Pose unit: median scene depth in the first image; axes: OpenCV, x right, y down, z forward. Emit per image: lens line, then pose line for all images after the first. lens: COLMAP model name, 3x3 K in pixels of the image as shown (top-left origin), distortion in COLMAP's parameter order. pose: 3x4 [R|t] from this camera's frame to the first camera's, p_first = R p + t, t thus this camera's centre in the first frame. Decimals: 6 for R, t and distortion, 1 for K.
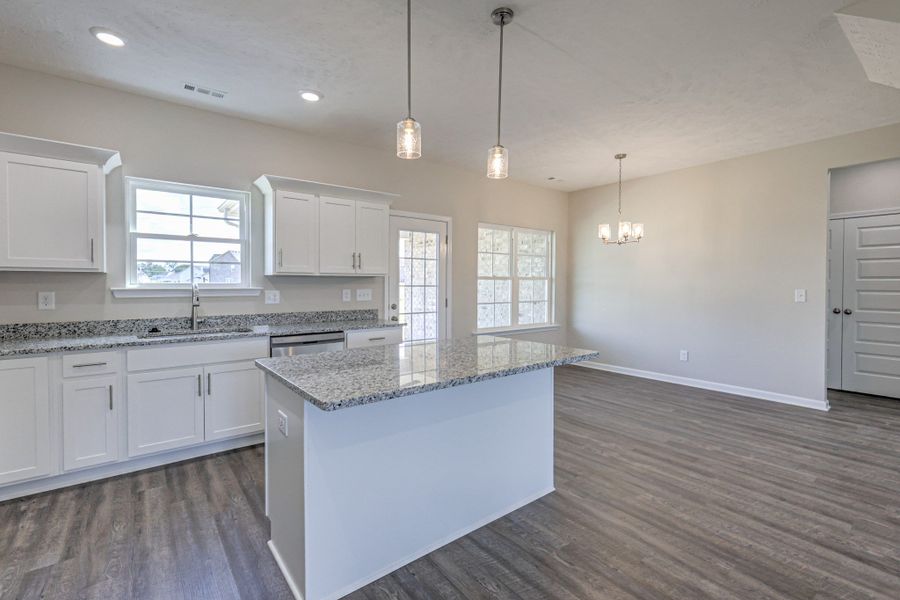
lens RADIAL K [[406.7, 0, 451.7], [0, 406.7, 290.0], [0, 0, 1]] dist [0.001054, 0.000208]
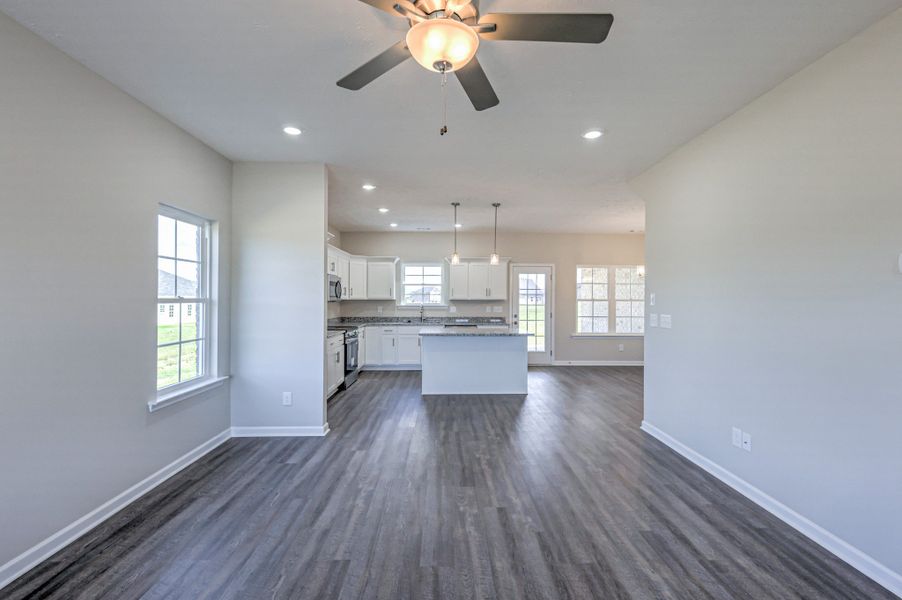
lens RADIAL K [[392.9, 0, 451.4], [0, 392.9, 297.1], [0, 0, 1]] dist [0.000173, -0.000328]
pose [[0.802571, -0.001986, -0.596553, 0.891895], [-0.011796, 0.999746, -0.019198, -0.009672], [0.596439, 0.022444, 0.802344, -0.775185]]
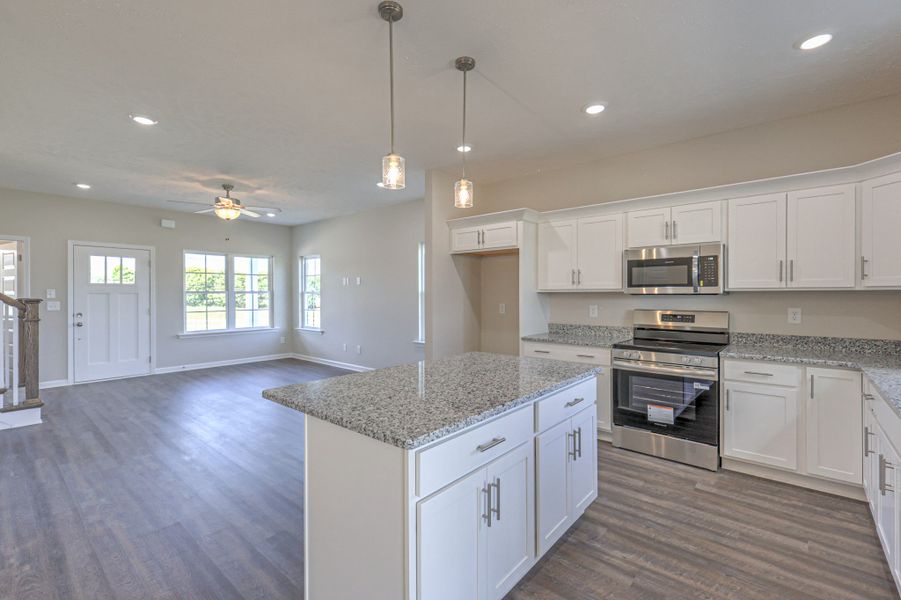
lens RADIAL K [[391.6, 0, 455.5], [0, 391.6, 294.5], [0, 0, 1]] dist [-0.000313, -0.000089]
pose [[-0.976267, -0.000897, -0.216570, 0.109884], [-0.005031, 0.999816, 0.018535, -0.033781], [0.216513, 0.019184, -0.976091, 1.177670]]
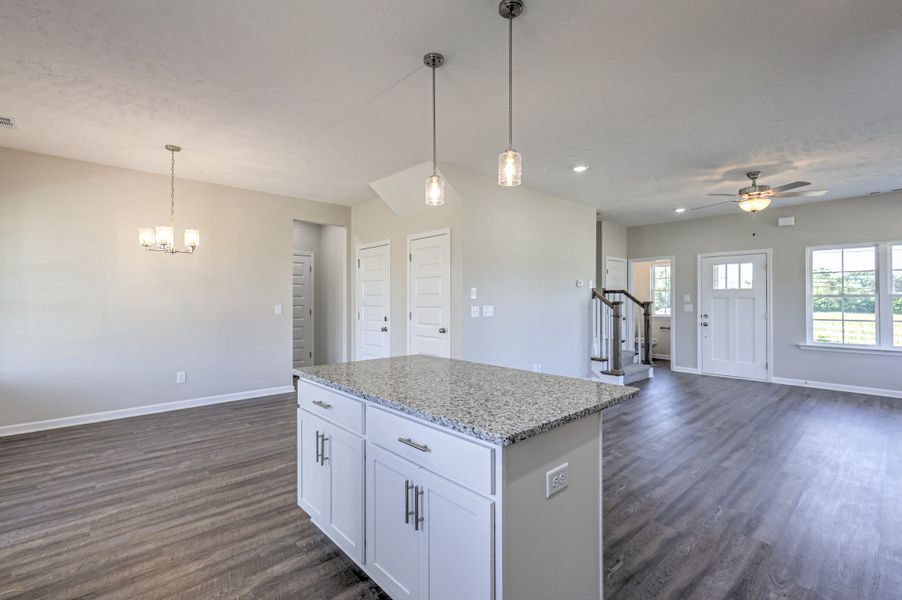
lens RADIAL K [[411.4, 0, 456.5], [0, 411.4, 302.0], [0, 0, 1]] dist [-0.000967, 0.000010]
pose [[-0.088176, -0.004474, 0.996095, -0.613856], [0.015728, 0.999859, 0.005883, -0.011591], [-0.995981, 0.016186, -0.088093, 0.652772]]
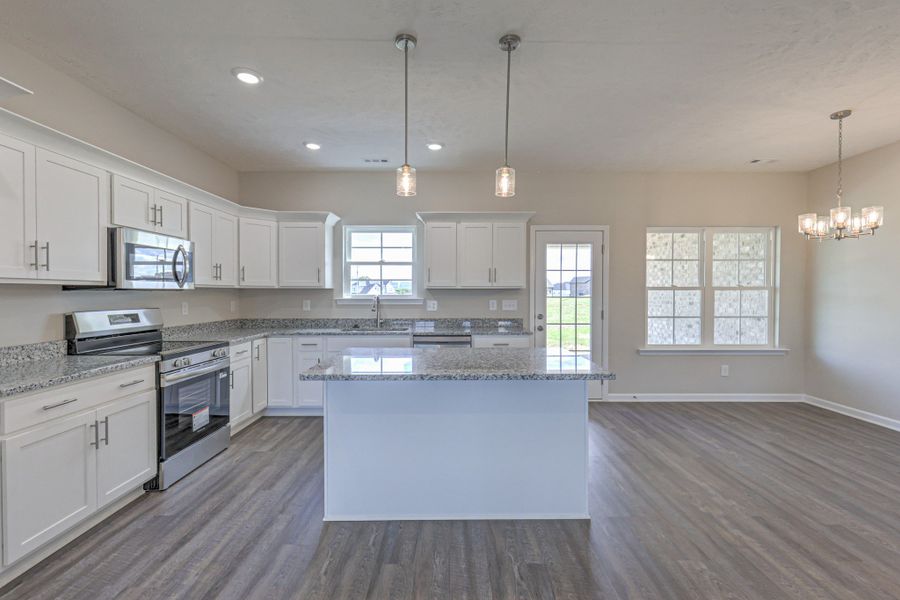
lens RADIAL K [[392.0, 0, 450.4], [0, 392.0, 297.1], [0, 0, 1]] dist [0.000173, -0.000328]
pose [[0.789880, 0.004227, -0.613247, 0.390847], [-0.008324, 0.999958, -0.003830, -0.005492], [0.613205, 0.008130, 0.789882, 0.067450]]
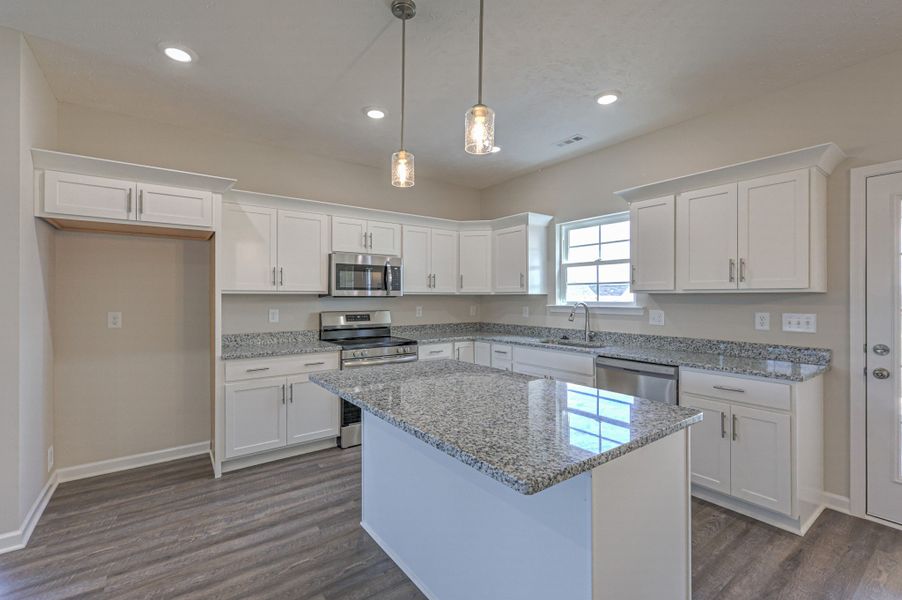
lens RADIAL K [[392.9, 0, 451.4], [0, 392.9, 297.1], [0, 0, 1]] dist [0.000173, -0.000328]
pose [[-0.020427, -0.003012, -0.999787, 0.487473], [-0.017514, 0.999843, -0.002655, -0.019345], [0.999638, 0.017456, -0.020477, 0.604814]]
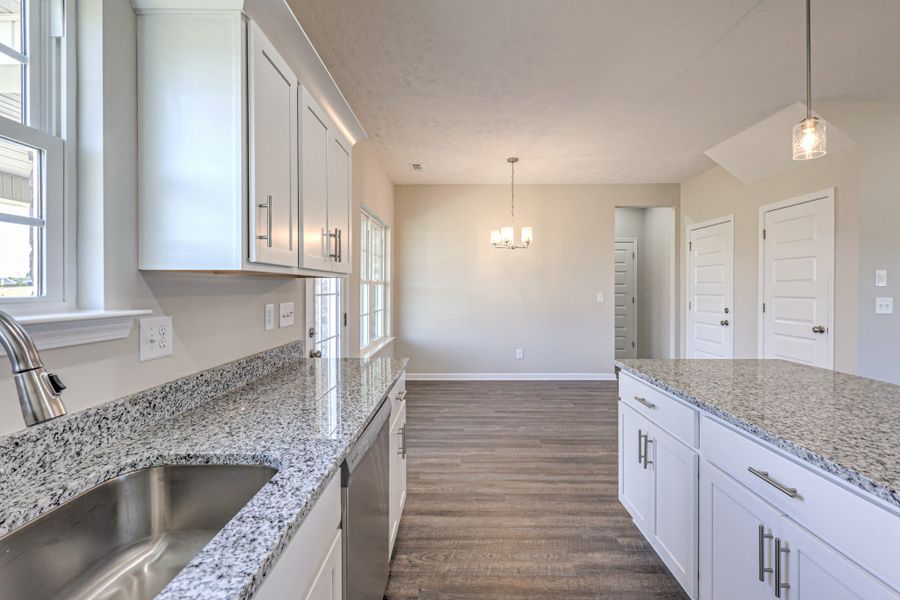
lens RADIAL K [[406.7, 0, 451.7], [0, 406.7, 290.0], [0, 0, 1]] dist [0.001054, 0.000208]
pose [[0.623258, -0.006357, 0.781990, -0.582460], [0.014730, 0.999885, -0.003612, -0.015399], [-0.781877, 0.013770, 0.623280, 0.659398]]
